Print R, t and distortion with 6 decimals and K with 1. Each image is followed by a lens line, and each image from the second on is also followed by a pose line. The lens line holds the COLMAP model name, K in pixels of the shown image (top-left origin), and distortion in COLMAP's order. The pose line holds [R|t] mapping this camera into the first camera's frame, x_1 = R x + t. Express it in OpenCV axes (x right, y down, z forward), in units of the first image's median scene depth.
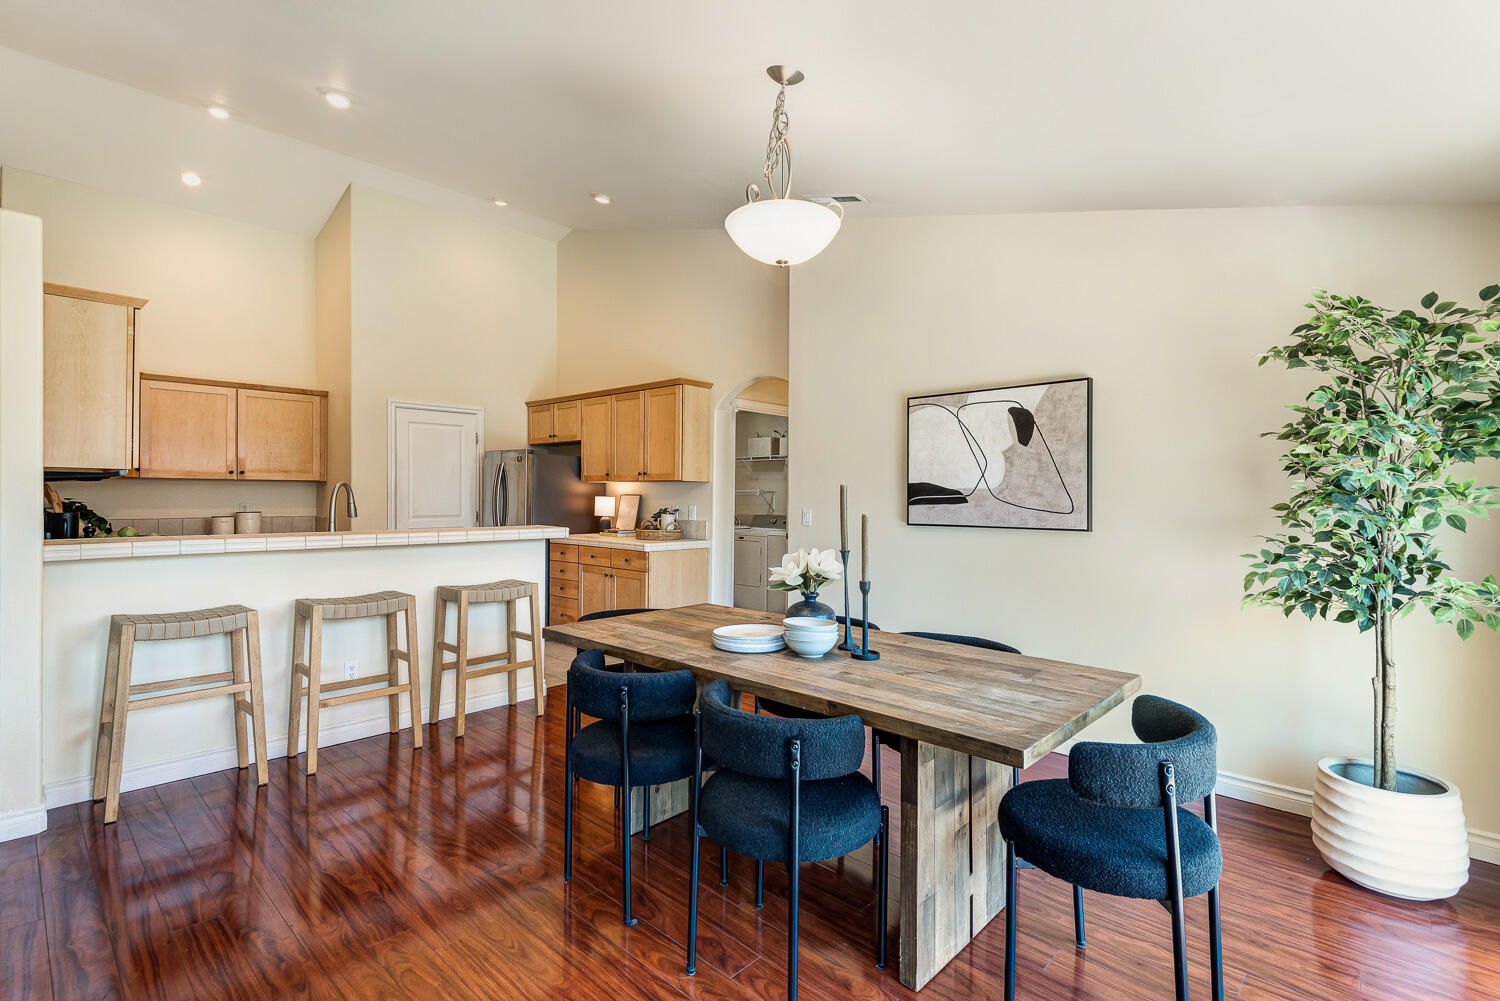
lens RADIAL K [[689.3, 0, 753.1], [0, 689.3, 495.2], [0, 0, 1]] dist [0.019389, -0.000457]
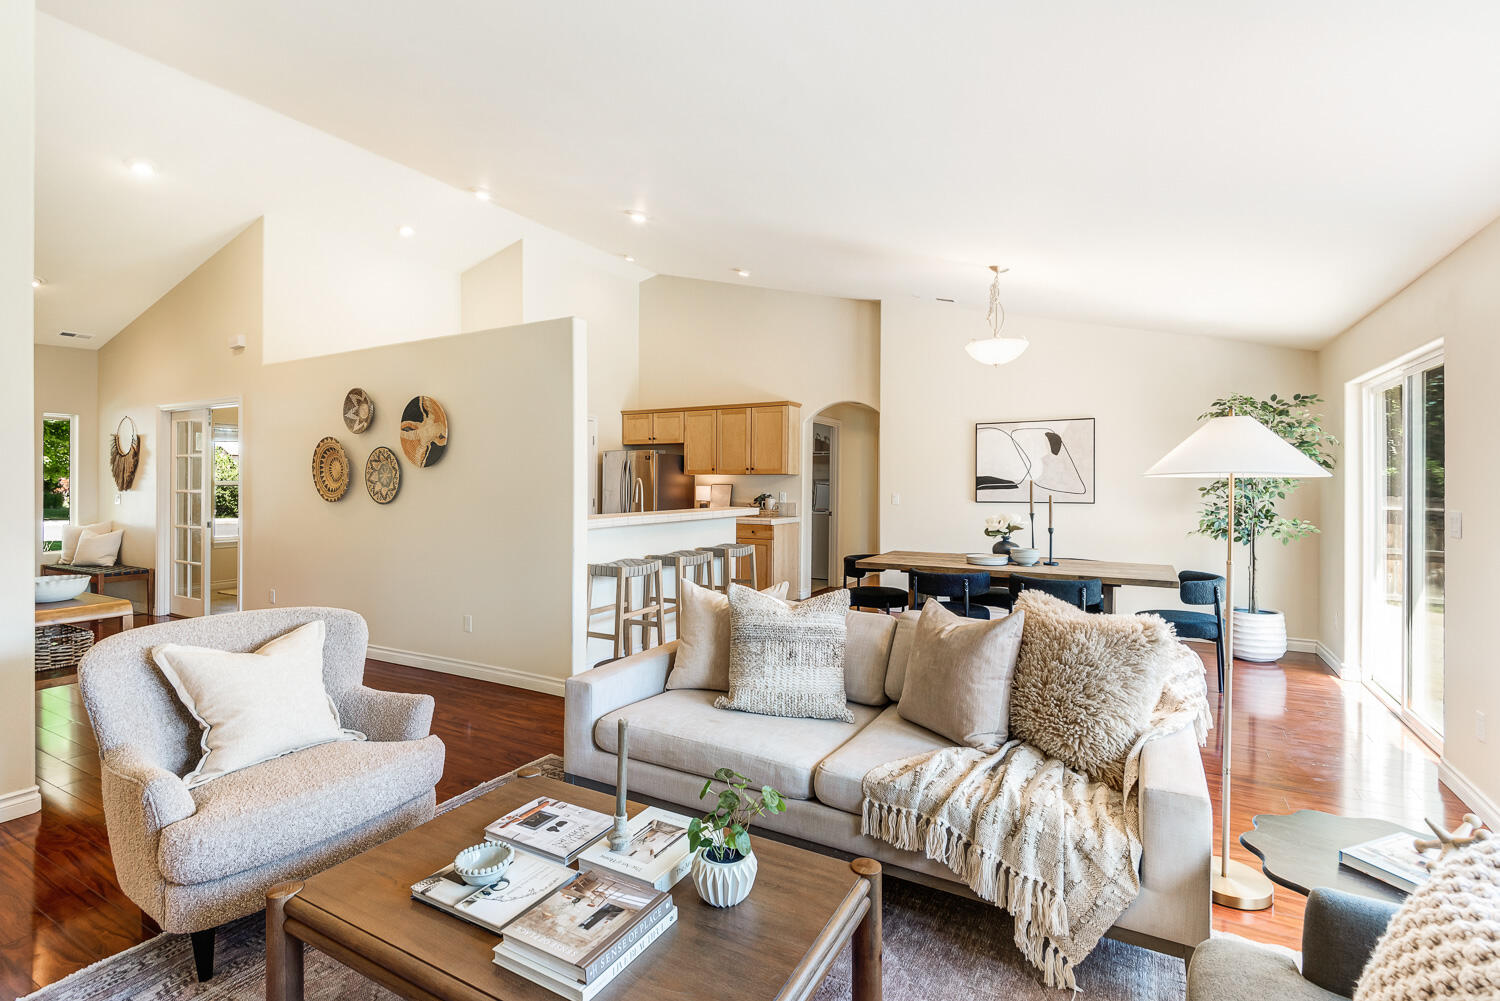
lens RADIAL K [[693.7, 0, 742.7], [0, 693.7, 486.9], [0, 0, 1]] dist [0.041146, -0.000201]
pose [[0.970589, -0.011396, 0.240474, -0.742361], [0.008799, 0.999891, 0.011868, -0.017856], [-0.240583, -0.009403, 0.970583, -0.483534]]
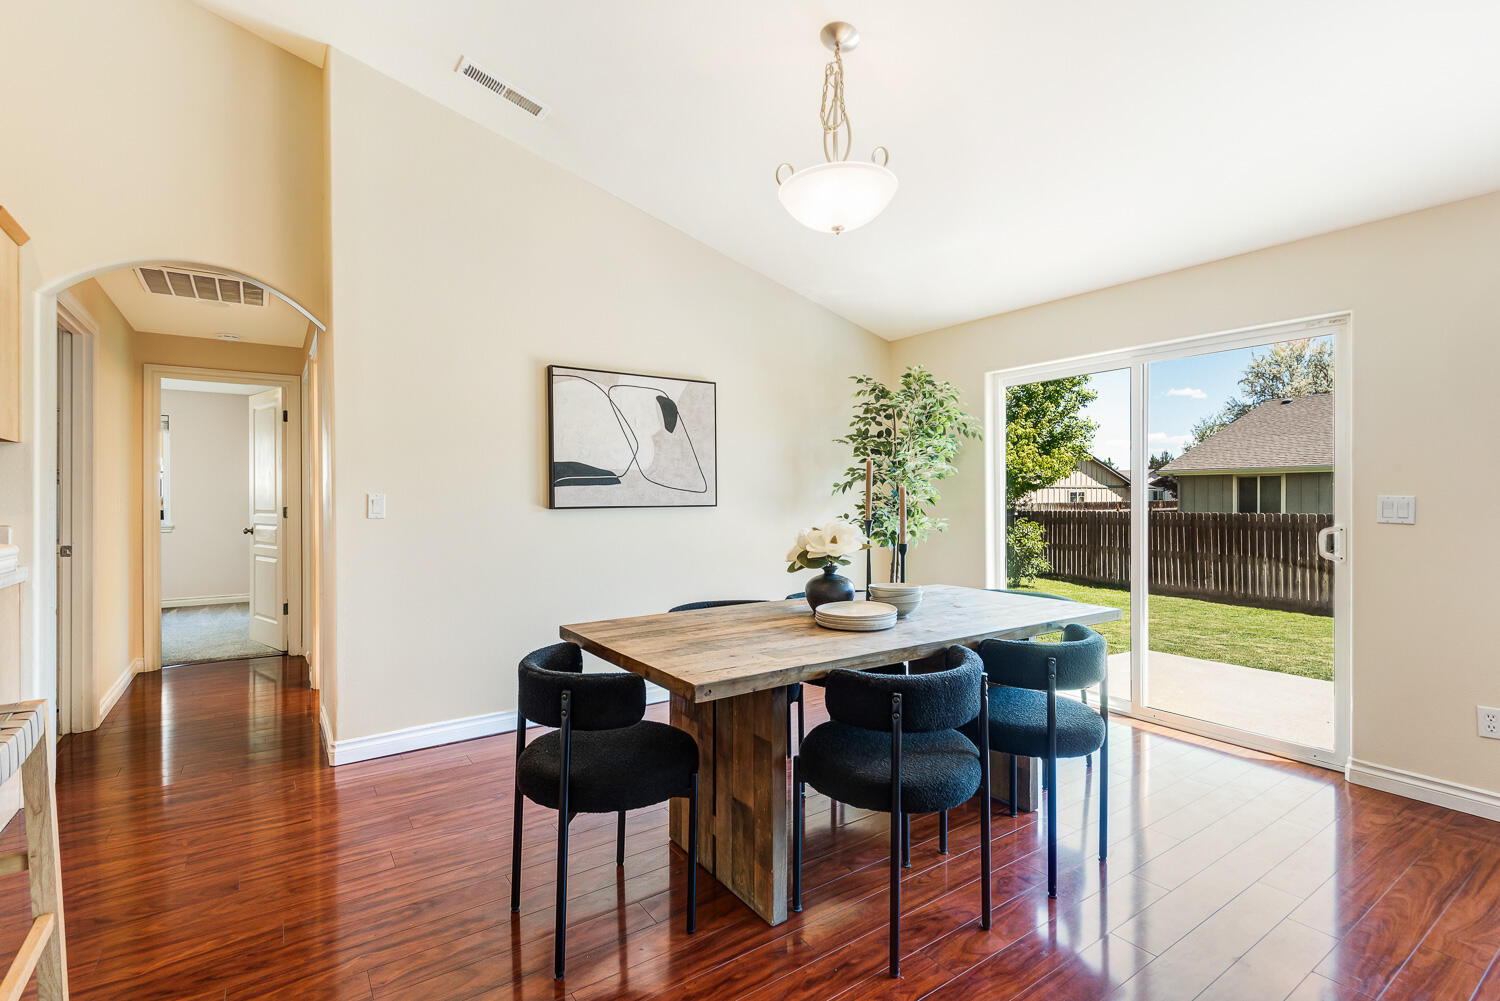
lens RADIAL K [[689.3, 0, 753.1], [0, 689.3, 495.2], [0, 0, 1]] dist [0.019389, -0.000457]
pose [[0.212205, -0.009451, 0.977179, -0.621563], [0.001263, 0.999955, 0.009397, 0.018267], [-0.977224, -0.000760, 0.212207, 0.593615]]
